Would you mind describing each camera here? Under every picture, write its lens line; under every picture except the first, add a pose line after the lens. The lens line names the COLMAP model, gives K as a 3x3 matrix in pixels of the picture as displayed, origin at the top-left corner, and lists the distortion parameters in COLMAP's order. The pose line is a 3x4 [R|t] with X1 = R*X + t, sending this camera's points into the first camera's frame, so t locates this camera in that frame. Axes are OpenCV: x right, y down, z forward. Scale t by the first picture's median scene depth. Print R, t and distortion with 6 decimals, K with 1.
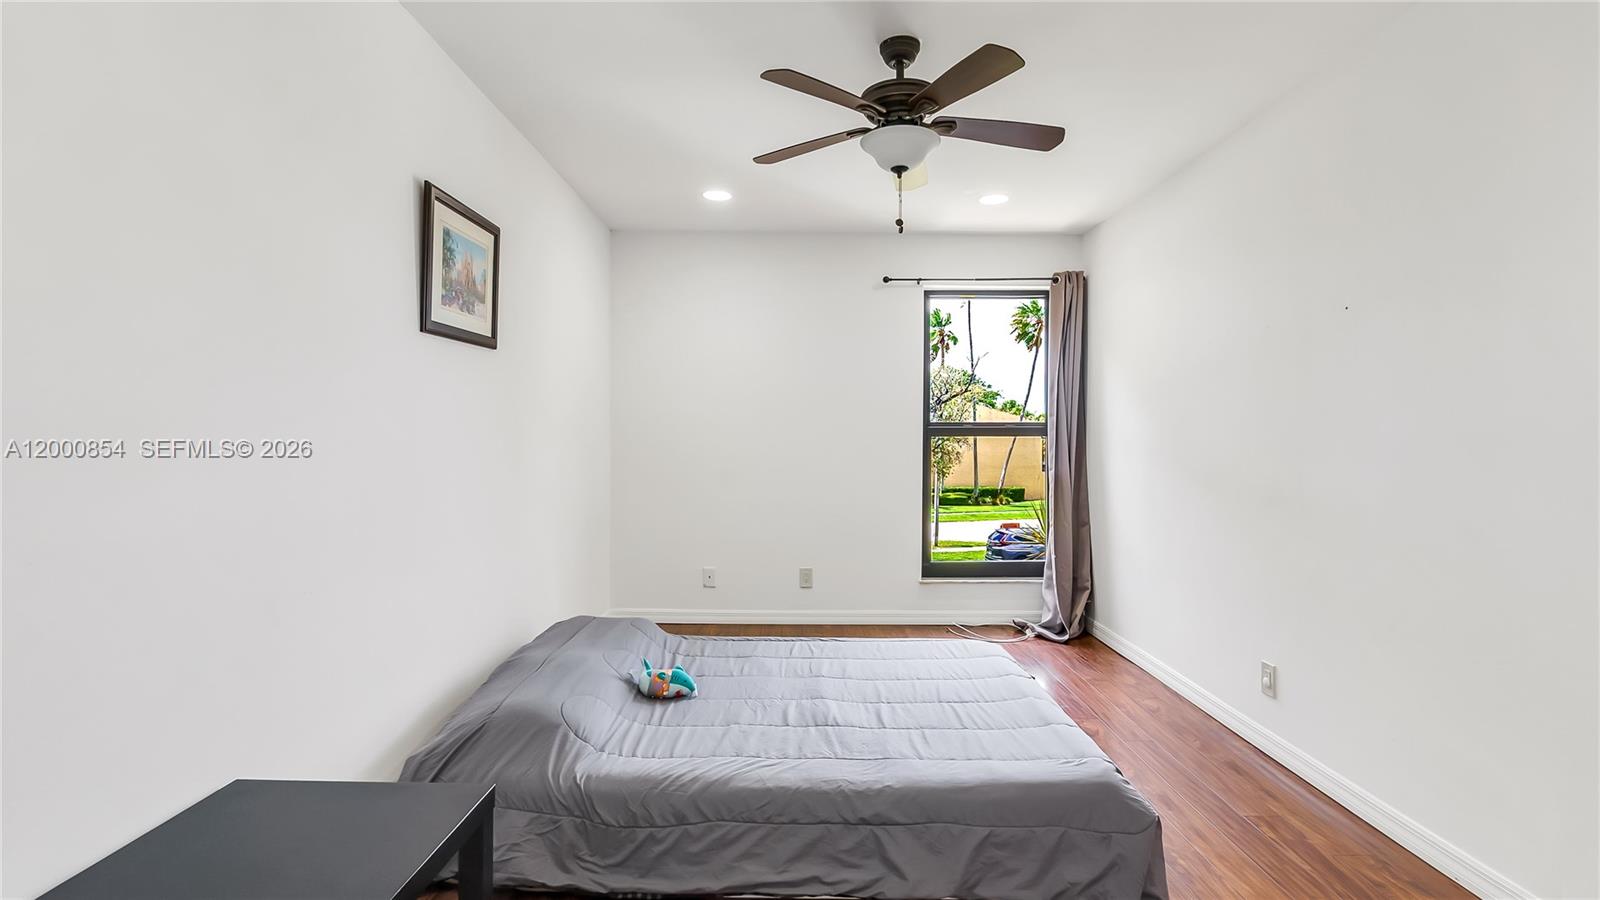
lens RADIAL K [[728.3, 0, 800.0], [0, 728.3, 450.0], [0, 0, 1]] dist [-0.006130, -0.000204]
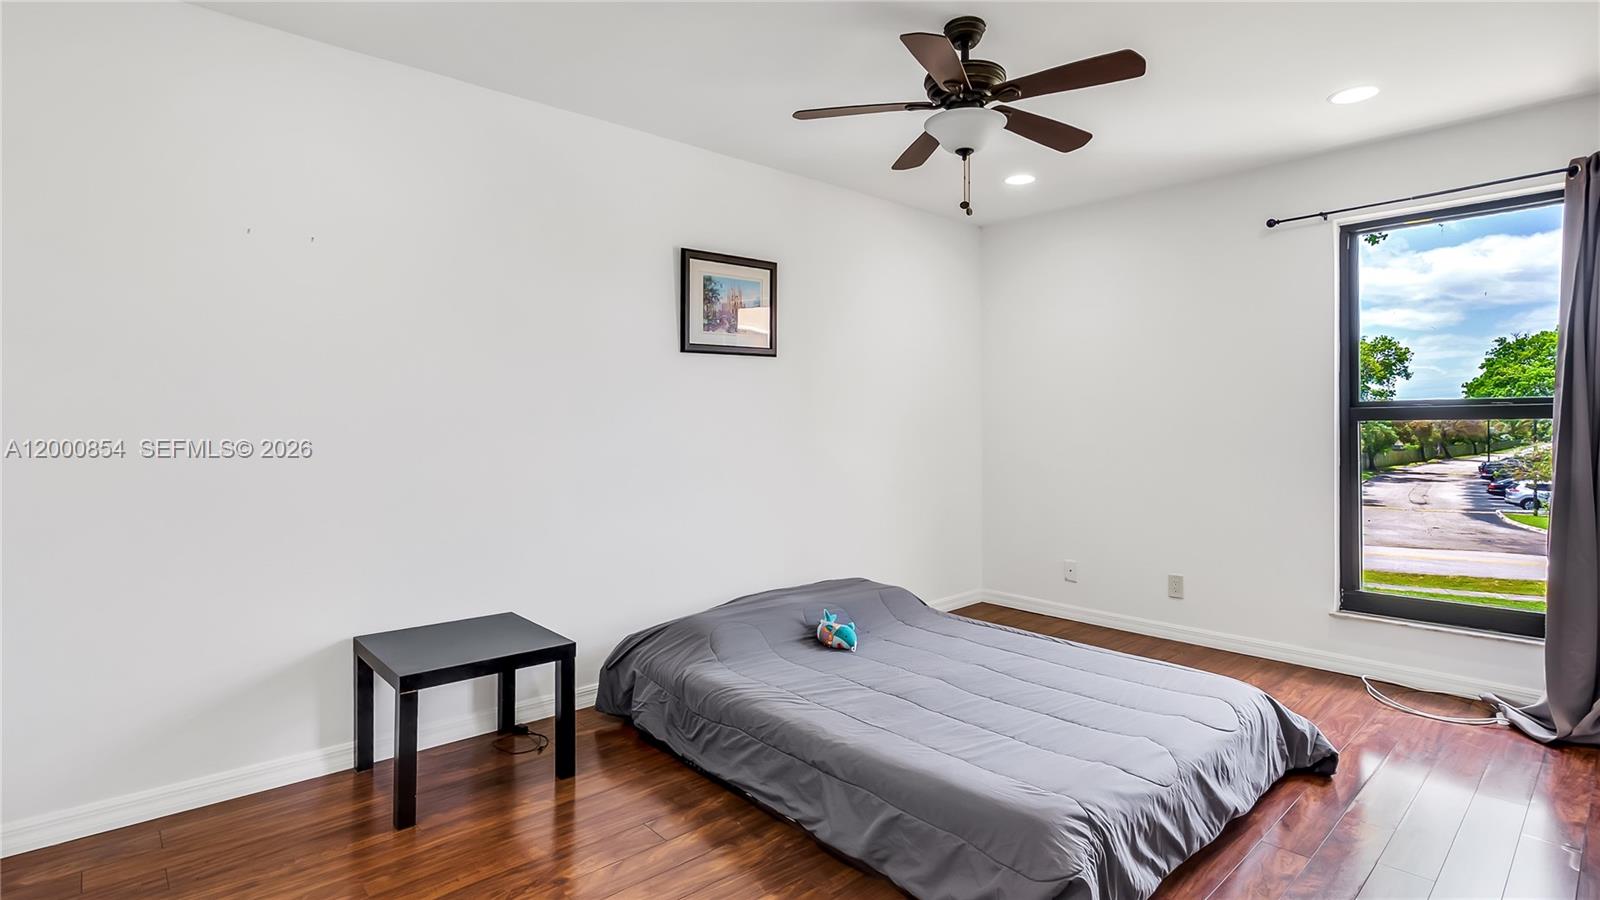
lens RADIAL K [[750.3, 0, 799.0], [0, 750.3, 435.2], [0, 0, 1]] dist [-0.001809, -0.000010]
pose [[0.690570, 0.005157, -0.723247, 0.708118], [-0.007438, 0.999972, 0.000028, 0.000199], [0.723227, 0.005360, 0.690589, 0.137591]]
